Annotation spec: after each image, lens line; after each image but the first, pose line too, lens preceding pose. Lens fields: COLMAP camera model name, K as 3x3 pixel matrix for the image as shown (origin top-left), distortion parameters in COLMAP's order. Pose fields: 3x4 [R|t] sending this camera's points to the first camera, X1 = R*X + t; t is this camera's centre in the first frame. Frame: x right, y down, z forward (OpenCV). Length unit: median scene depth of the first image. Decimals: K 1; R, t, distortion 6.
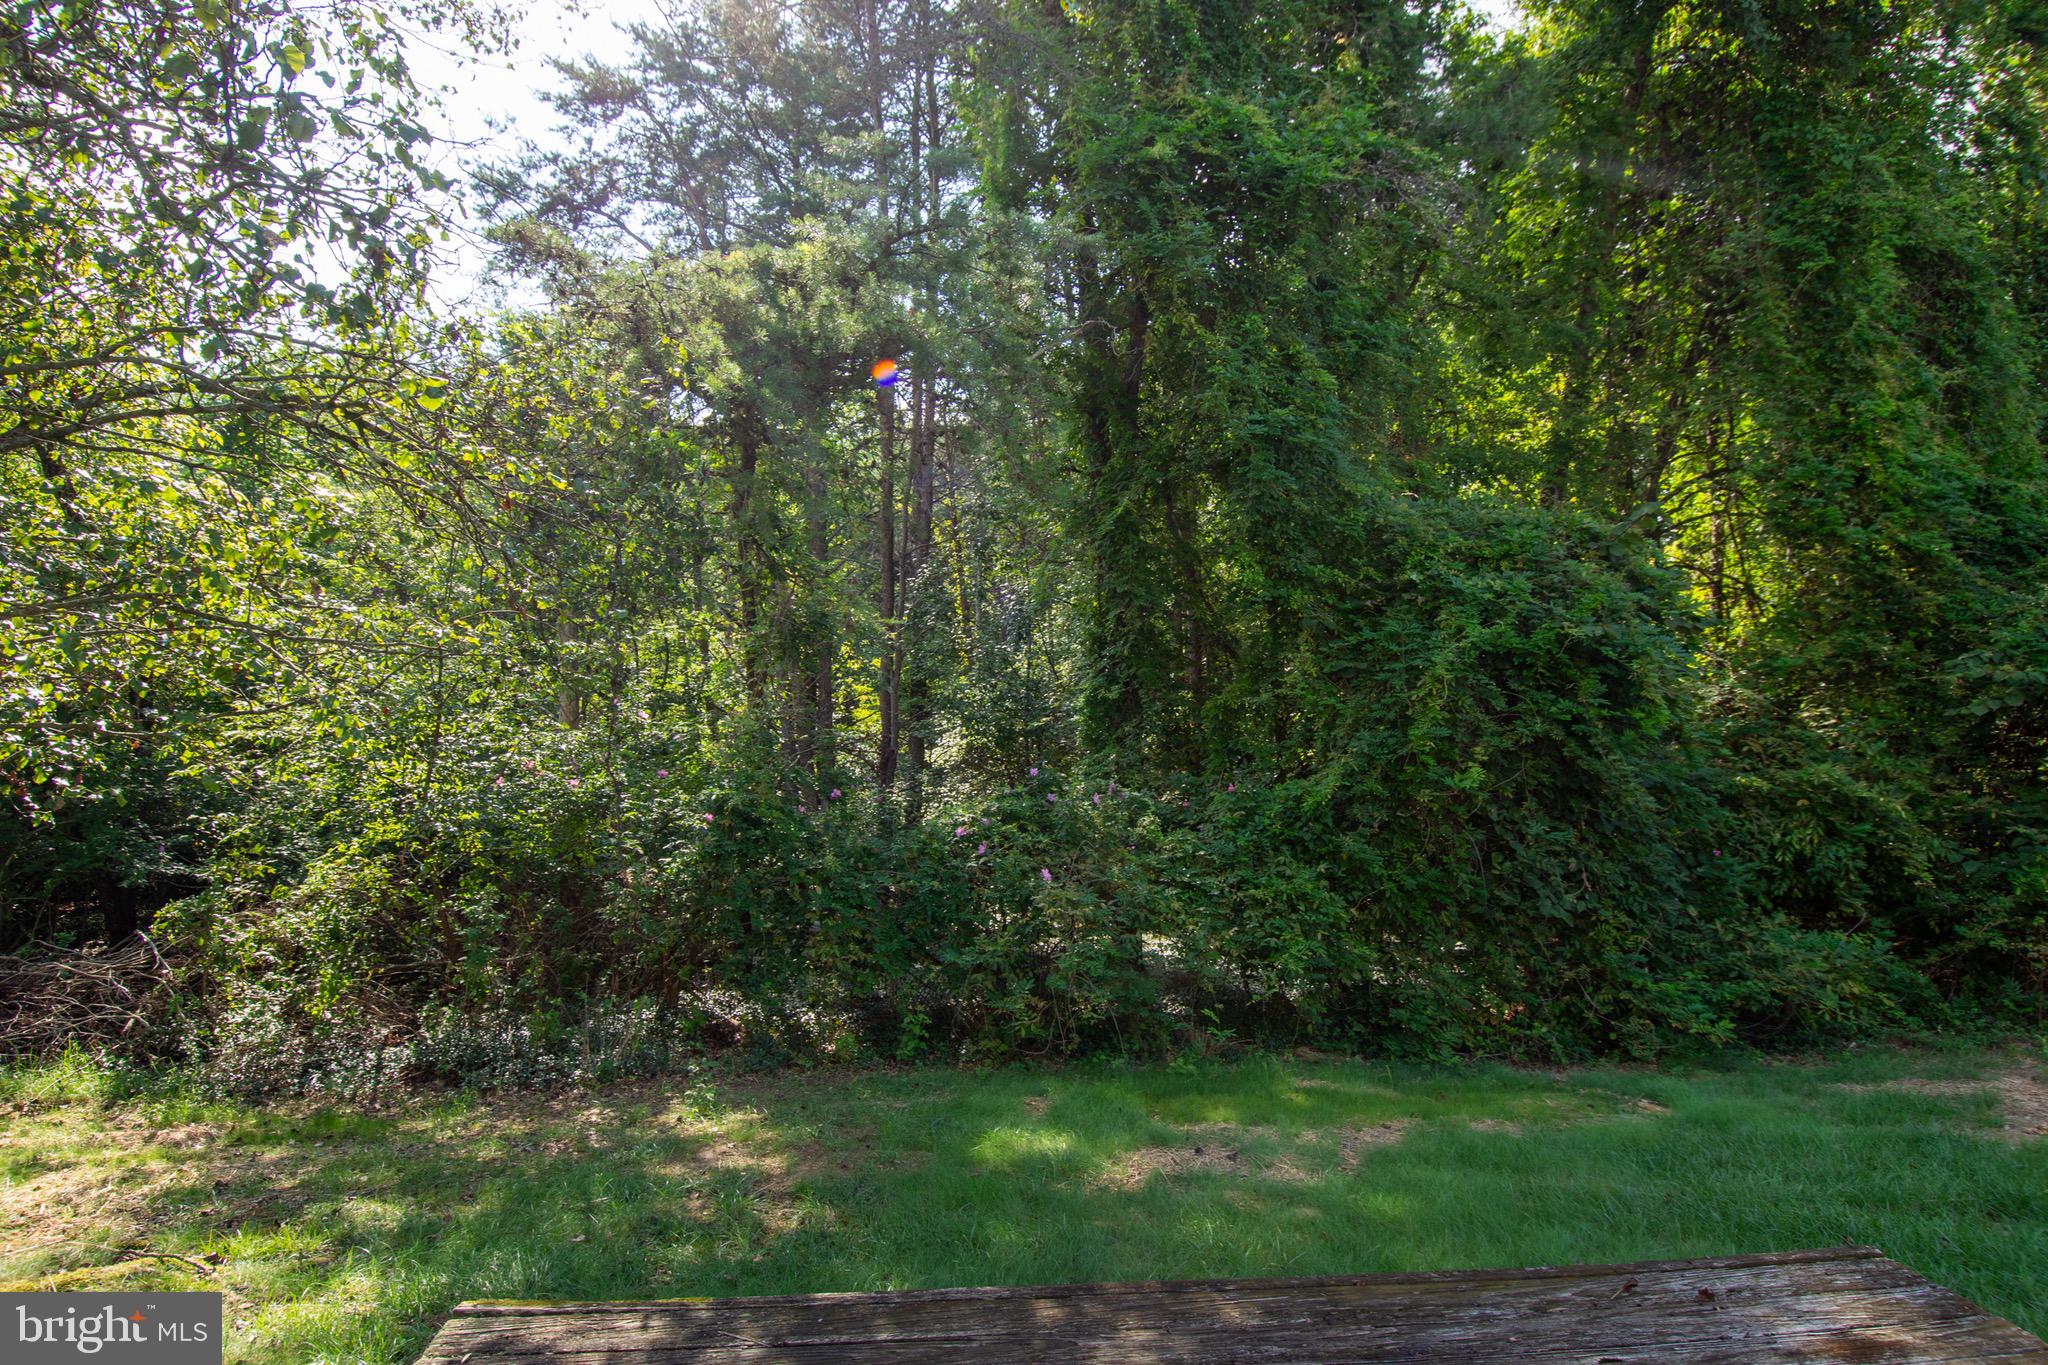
lens RADIAL K [[1057.3, 0, 1029.9], [0, 1057.3, 679.0], [0, 0, 1]] dist [0.001891, -0.022112]
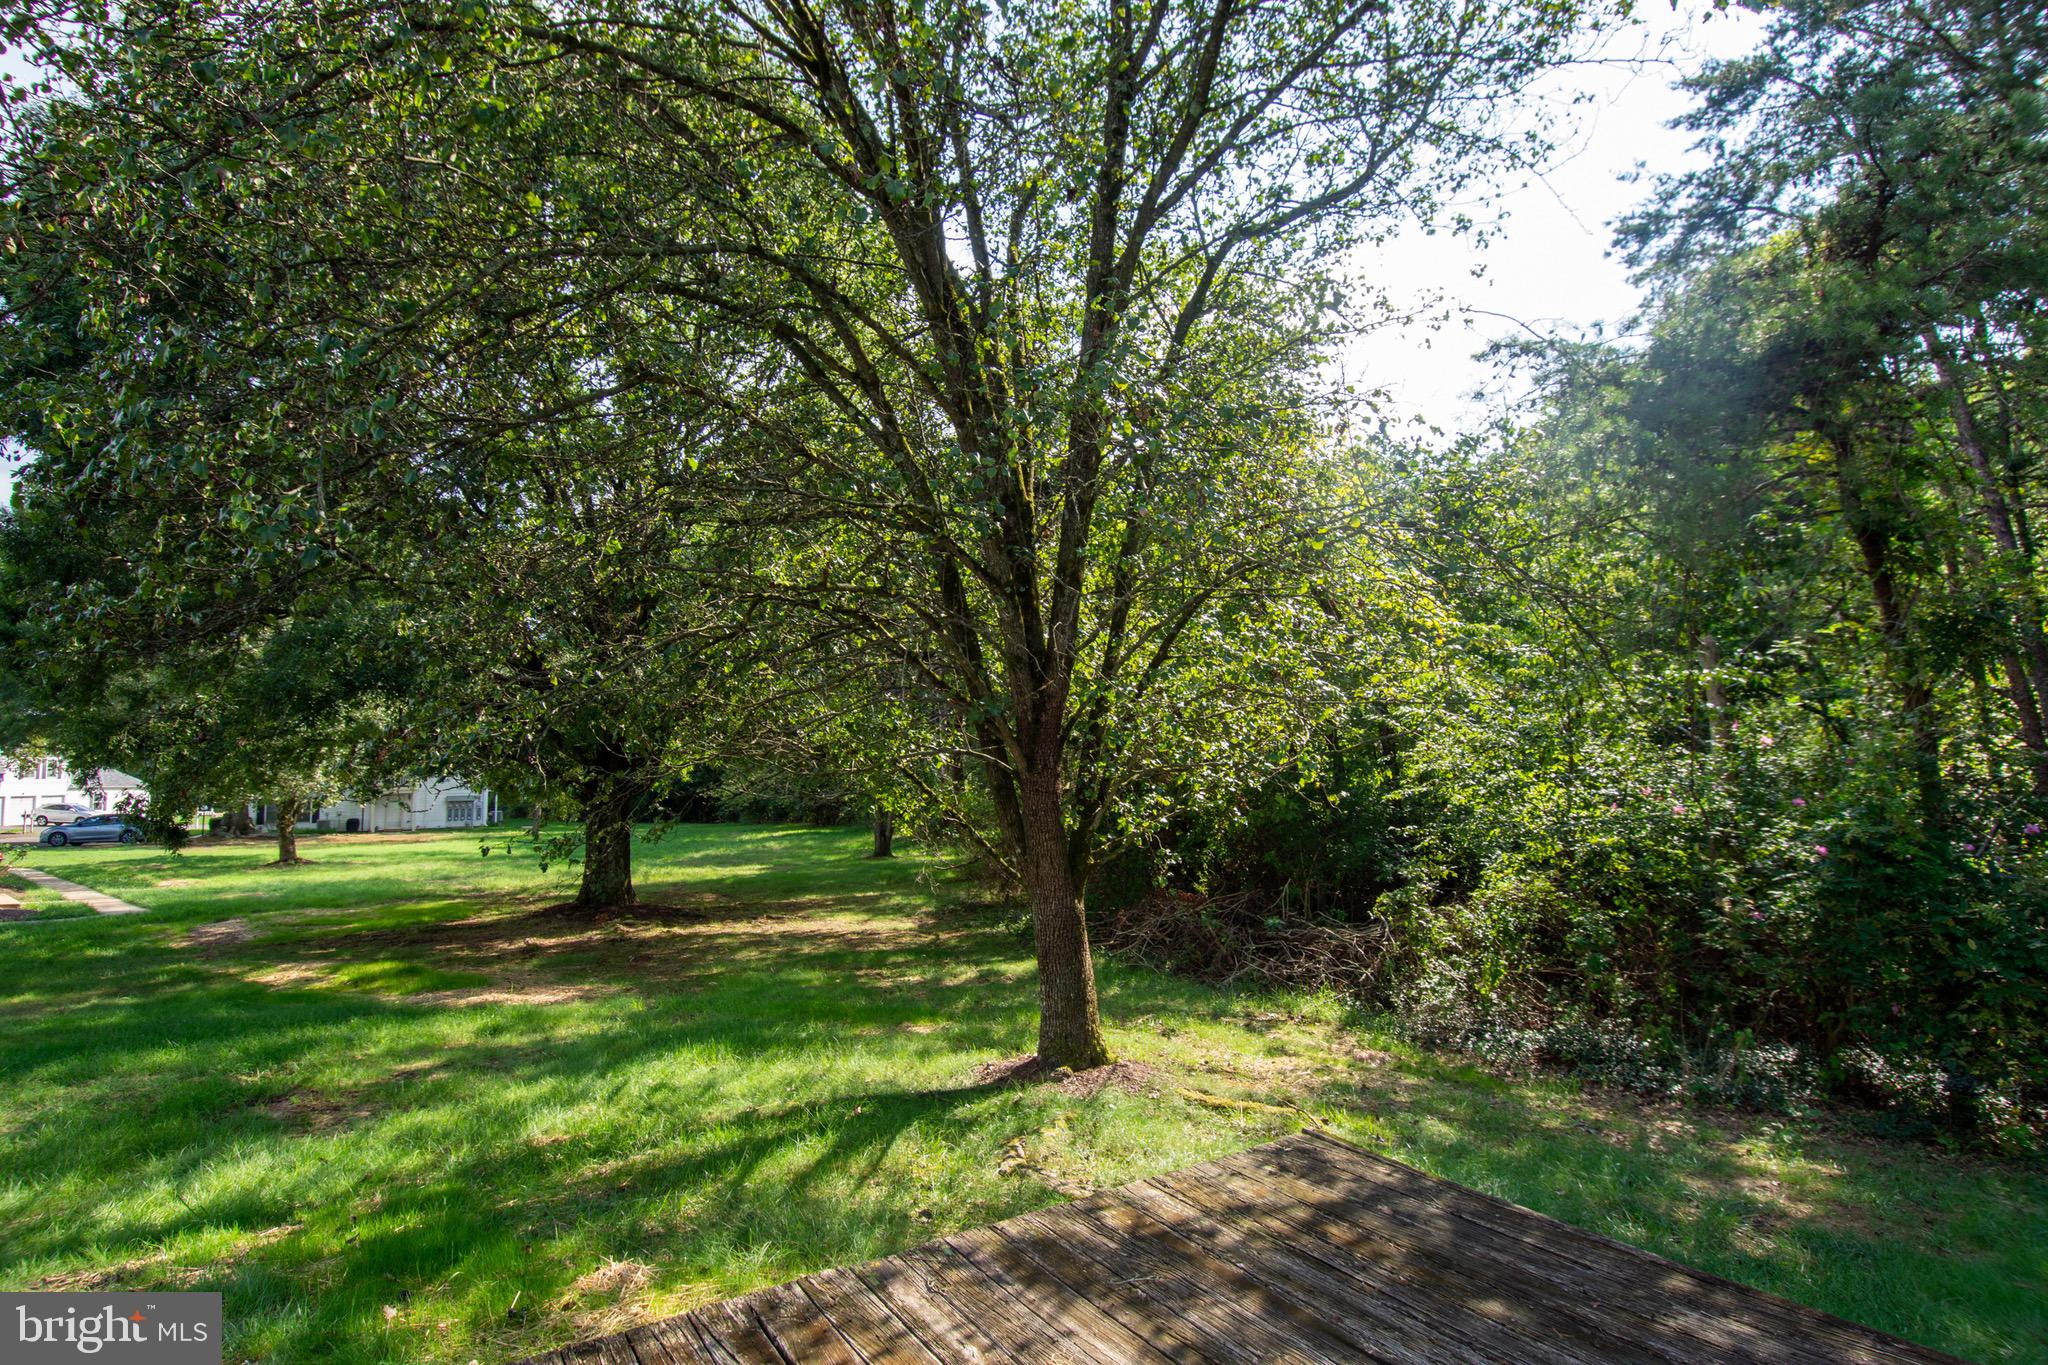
lens RADIAL K [[1057.3, 0, 1029.9], [0, 1057.3, 679.0], [0, 0, 1]] dist [0.001891, -0.022112]
pose [[0.450452, -0.086472, -0.888603, 0.214968], [0.062588, 0.995908, -0.065187, -0.001291], [0.890604, -0.026252, 0.454021, -0.026509]]
